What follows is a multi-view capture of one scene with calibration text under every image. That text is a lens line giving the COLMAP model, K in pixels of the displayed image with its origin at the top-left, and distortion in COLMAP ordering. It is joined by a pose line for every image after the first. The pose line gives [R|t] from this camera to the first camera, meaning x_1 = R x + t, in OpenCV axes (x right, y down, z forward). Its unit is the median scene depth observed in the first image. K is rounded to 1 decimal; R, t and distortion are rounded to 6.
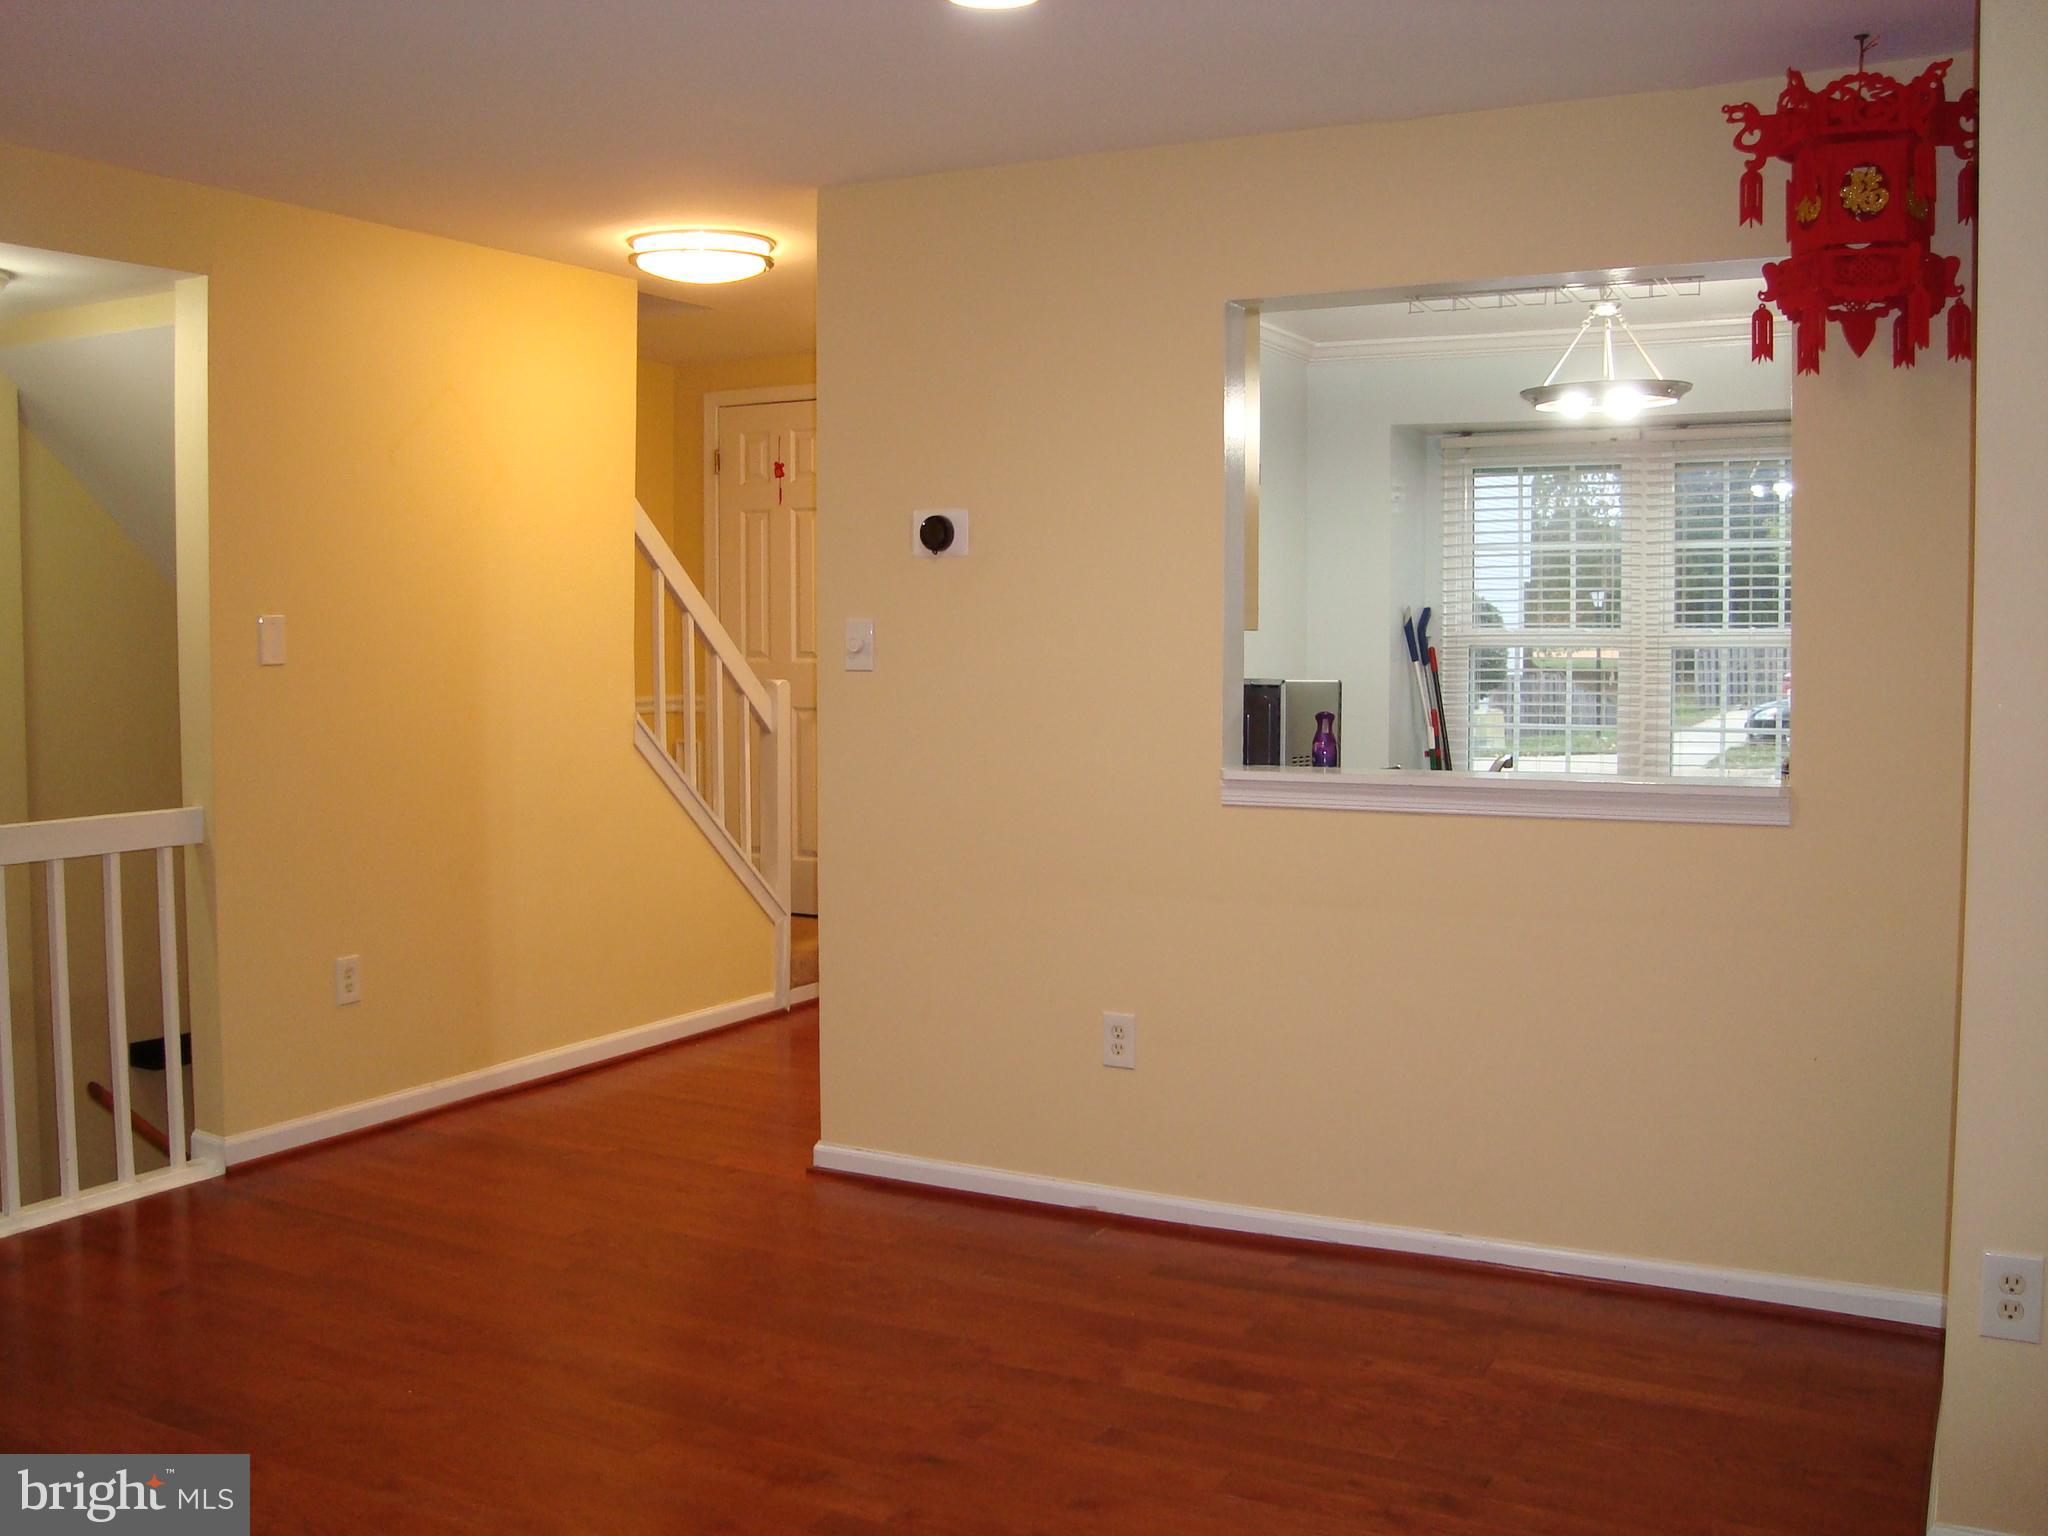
lens RADIAL K [[1965.4, 0, 1007.7], [0, 1965.4, 756.4], [0, 0, 1]] dist [-0.222278, 0.268271]
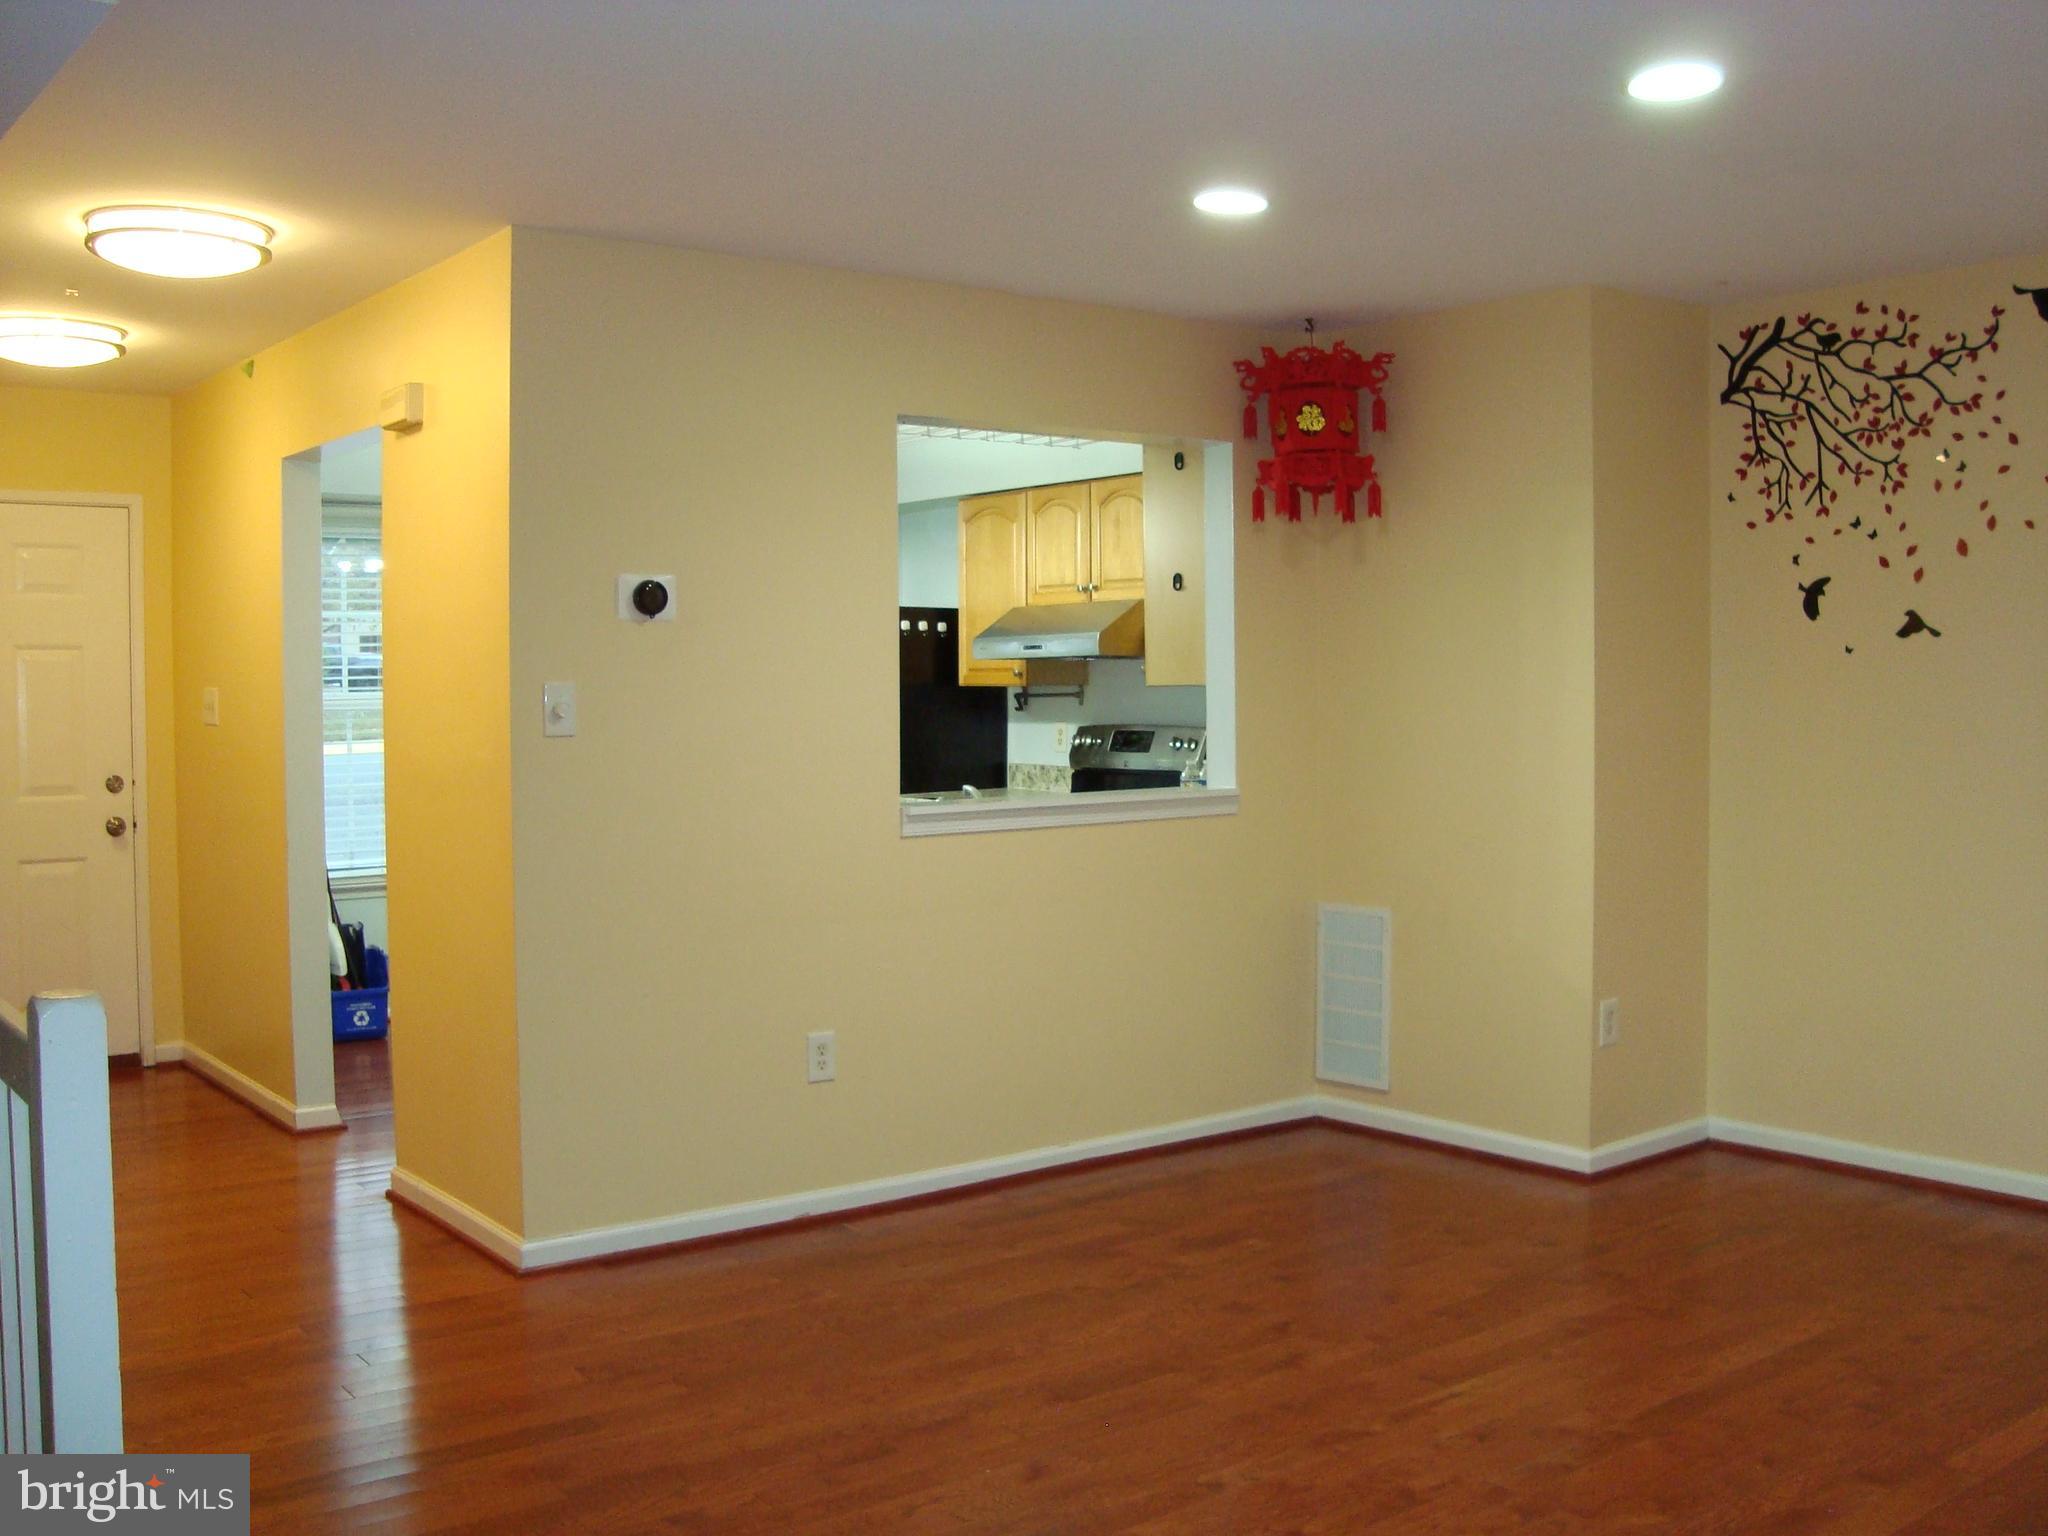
lens RADIAL K [[1965.4, 0, 1007.7], [0, 1965.4, 756.4], [0, 0, 1]] dist [-0.222278, 0.268271]
pose [[0.391183, -0.029458, 0.919841, -1.070754], [0.062099, 0.998055, 0.005554, -0.031091], [-0.918215, 0.054949, 0.392252, 0.522192]]
